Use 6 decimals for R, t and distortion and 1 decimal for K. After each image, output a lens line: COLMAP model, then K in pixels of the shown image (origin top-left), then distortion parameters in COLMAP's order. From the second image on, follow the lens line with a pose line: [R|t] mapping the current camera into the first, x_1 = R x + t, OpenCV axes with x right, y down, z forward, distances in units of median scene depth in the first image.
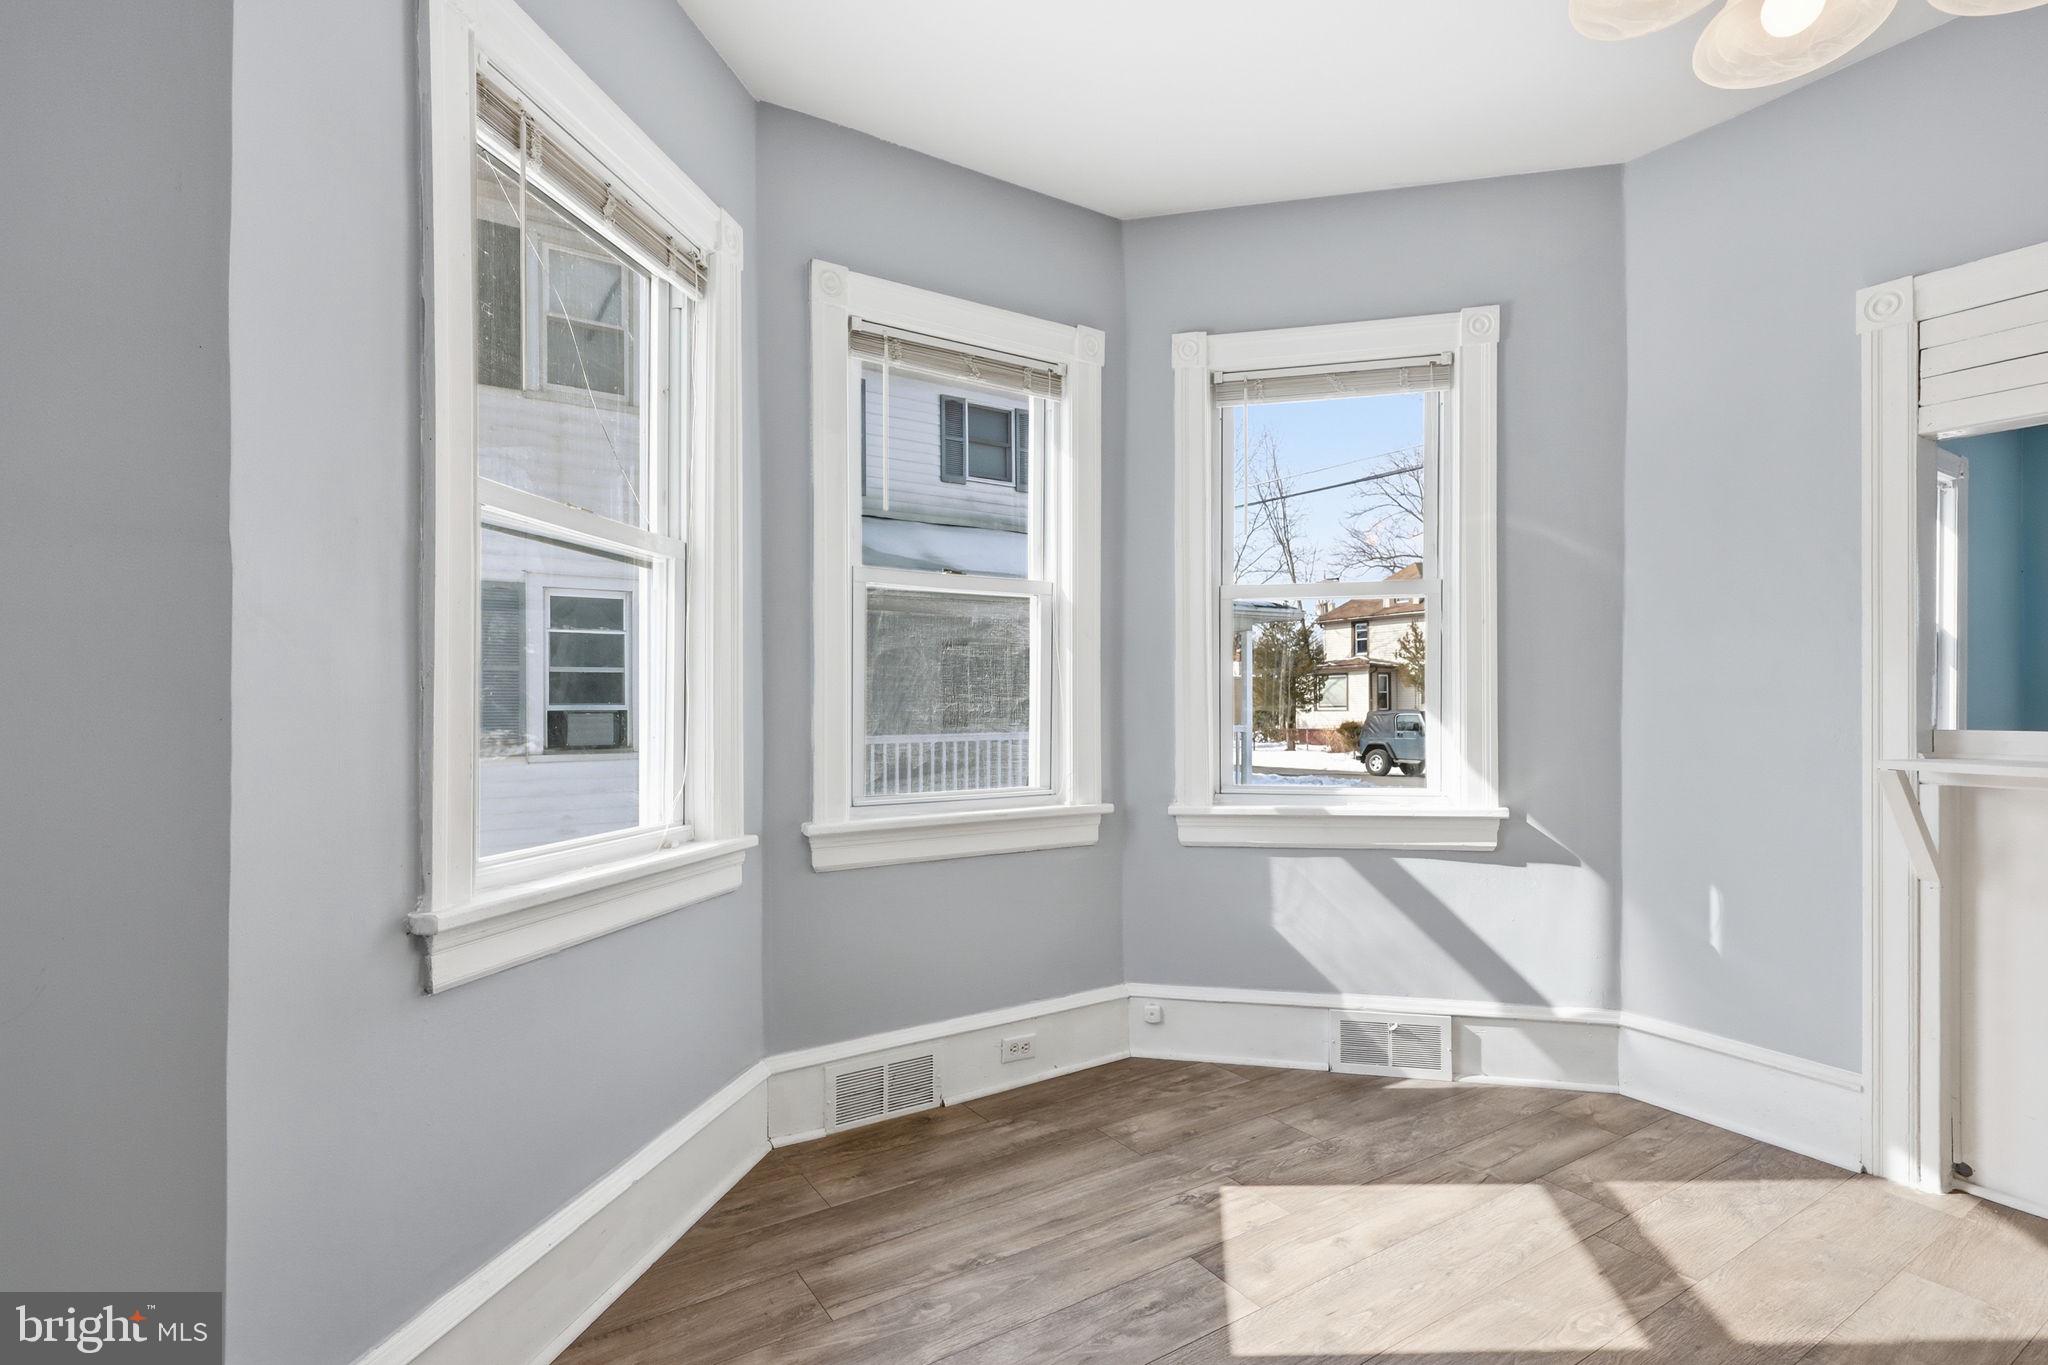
lens RADIAL K [[963.5, 0, 987.8], [0, 963.5, 702.8], [0, 0, 1]] dist [-0.000748, -0.000208]
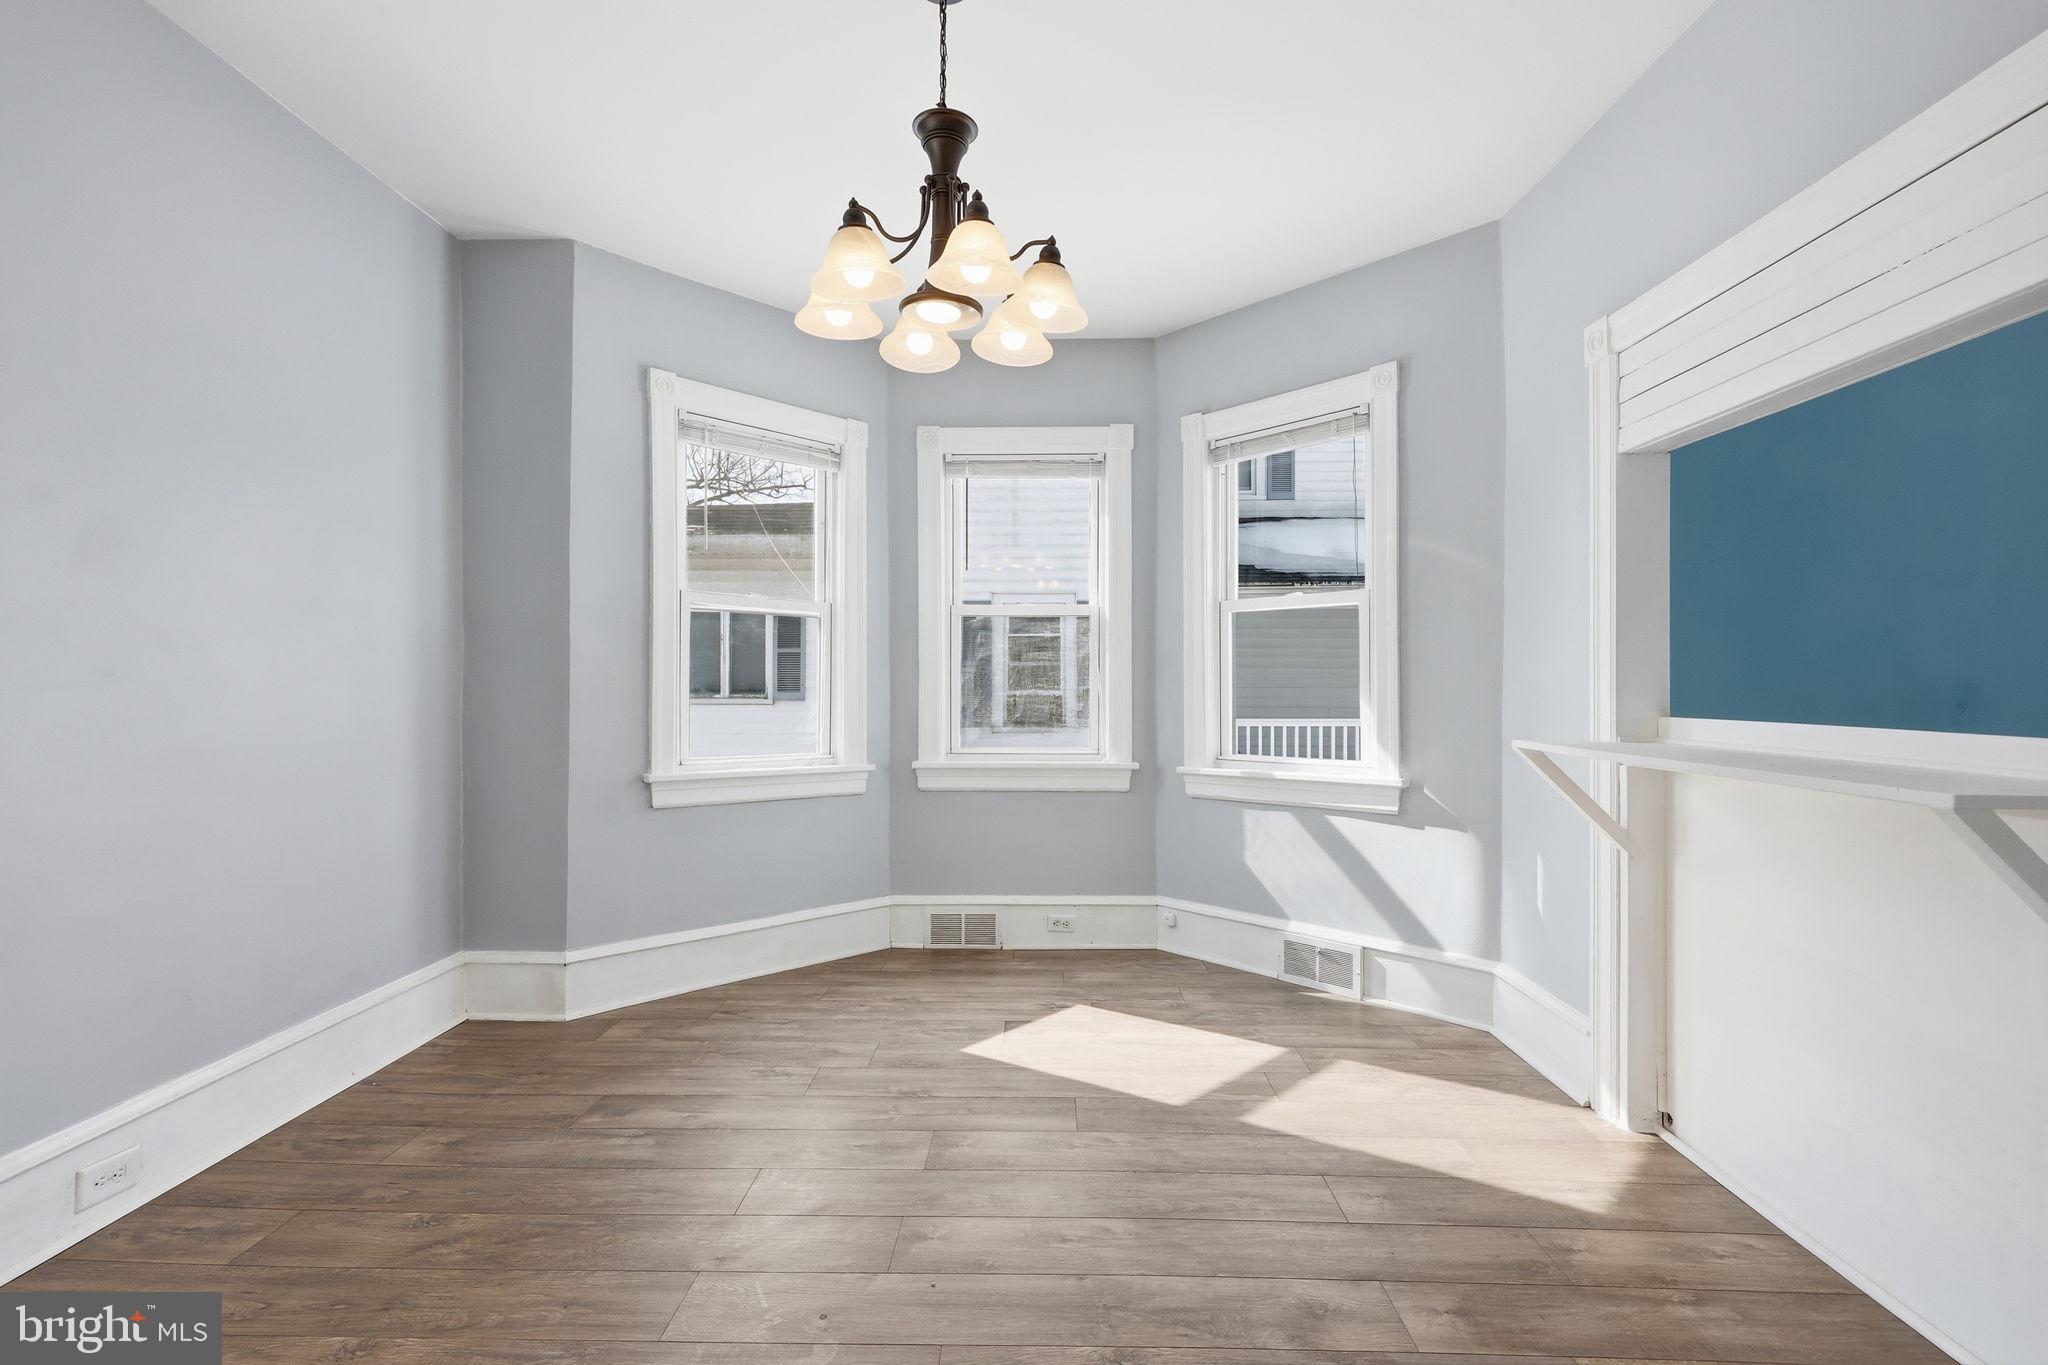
lens RADIAL K [[963.5, 0, 1013.3], [0, 963.5, 684.4], [0, 0, 1]] dist [-0.000748, -0.000208]
pose [[0.823224, -0.001156, -0.567716, 0.873123], [-0.001695, 0.999988, -0.004494, -0.001782], [0.567715, 0.004662, 0.823212, -0.278403]]
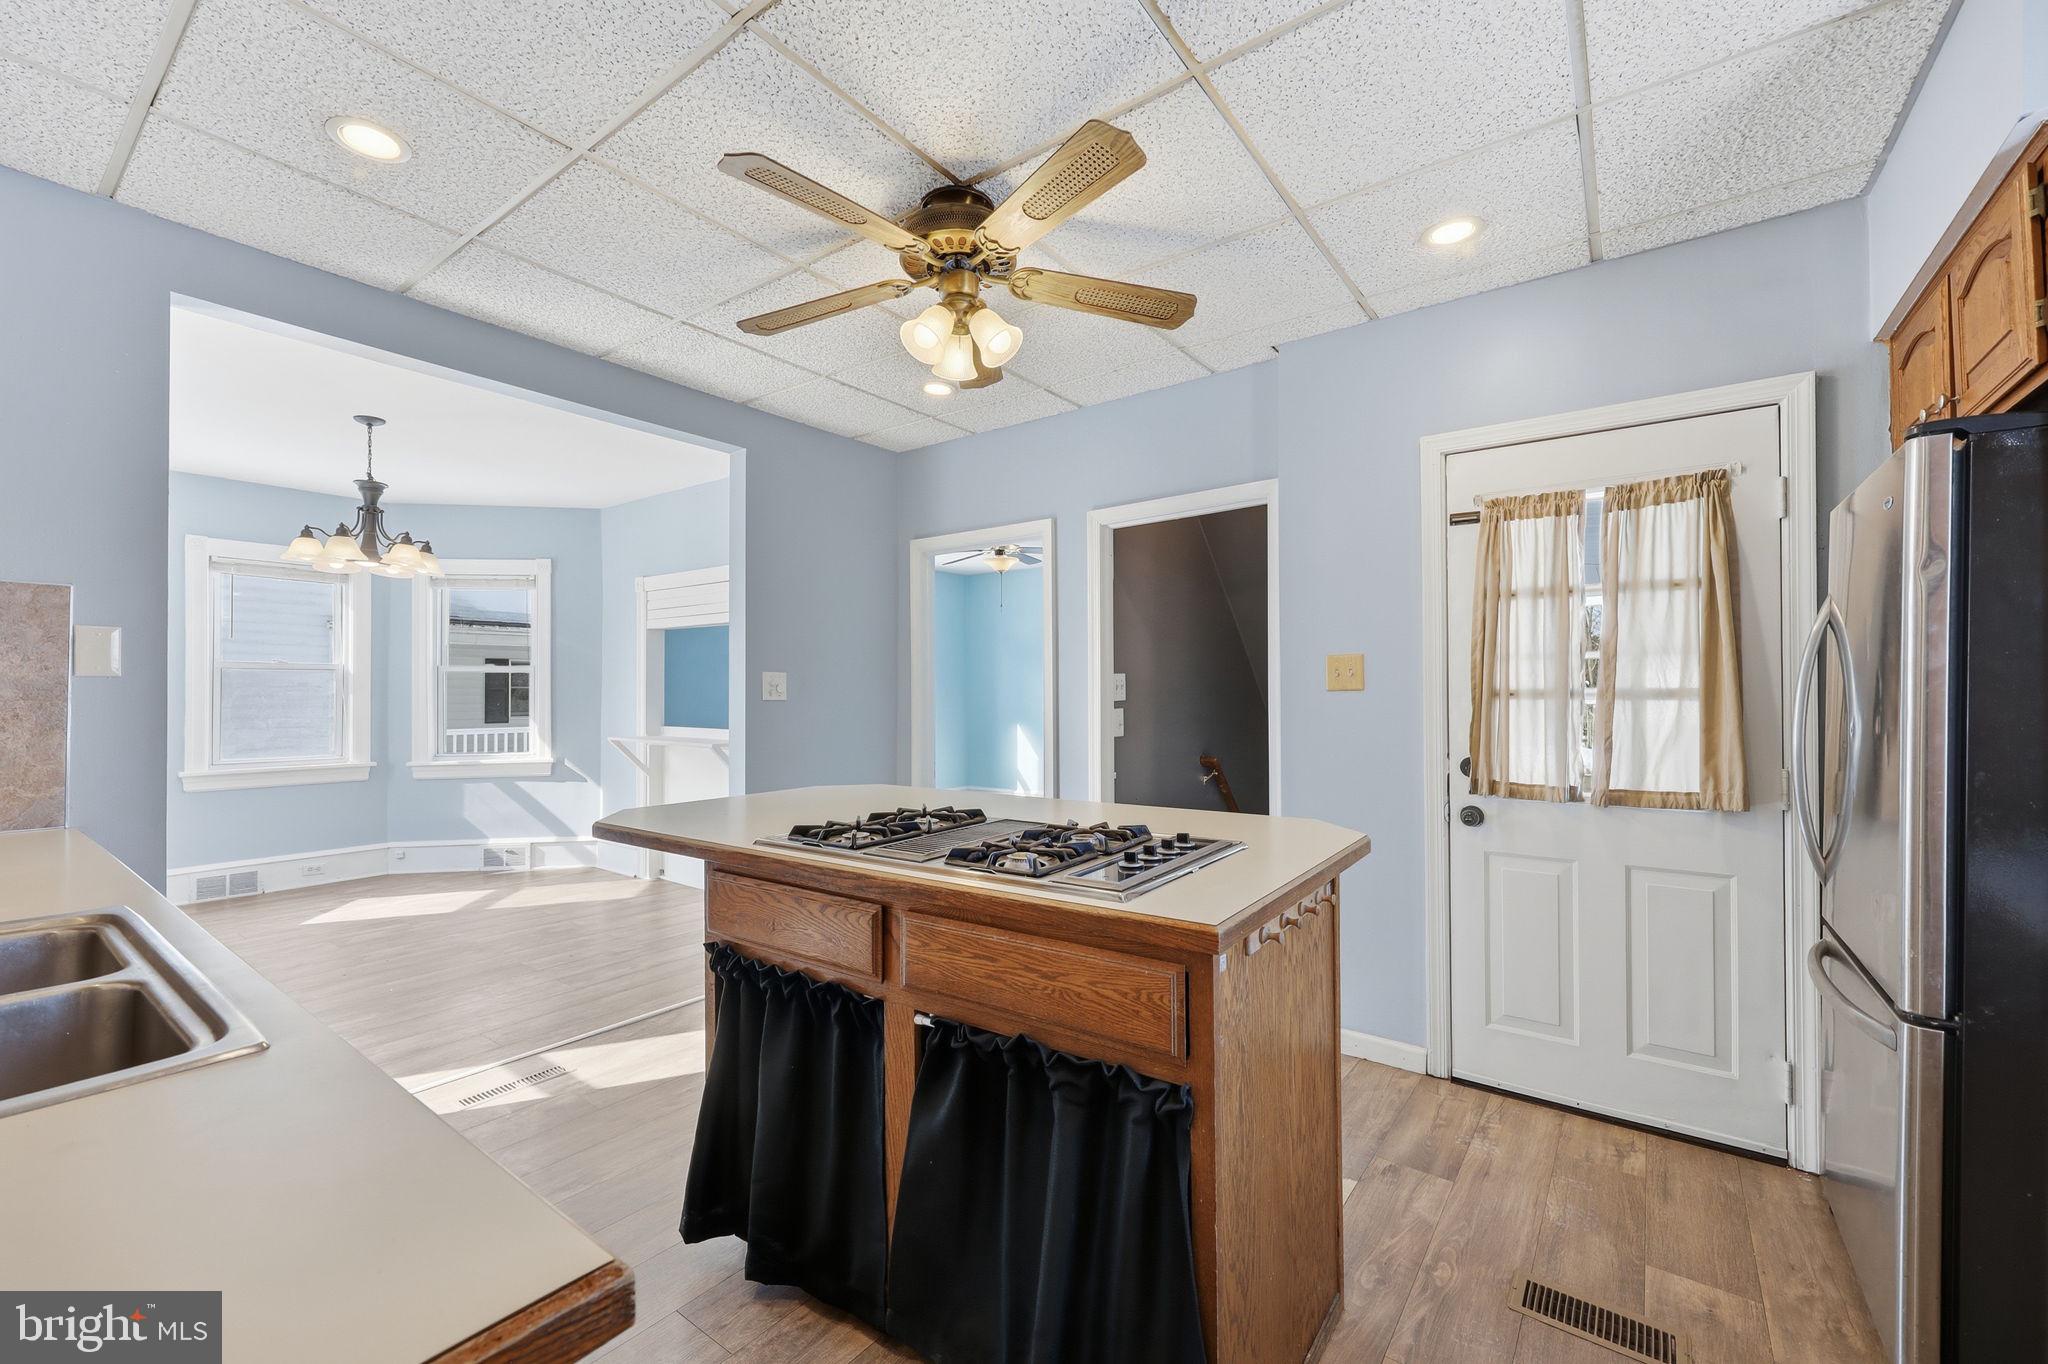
lens RADIAL K [[850.9, 0, 1052.4], [0, 850.9, 683.4], [0, 0, 1]] dist [-0.005798, -0.000323]
pose [[0.929775, 0.002494, 0.368119, 0.995493], [0.001958, 0.999929, -0.011721, -0.062149], [-0.368122, 0.011618, 0.929705, -1.647450]]
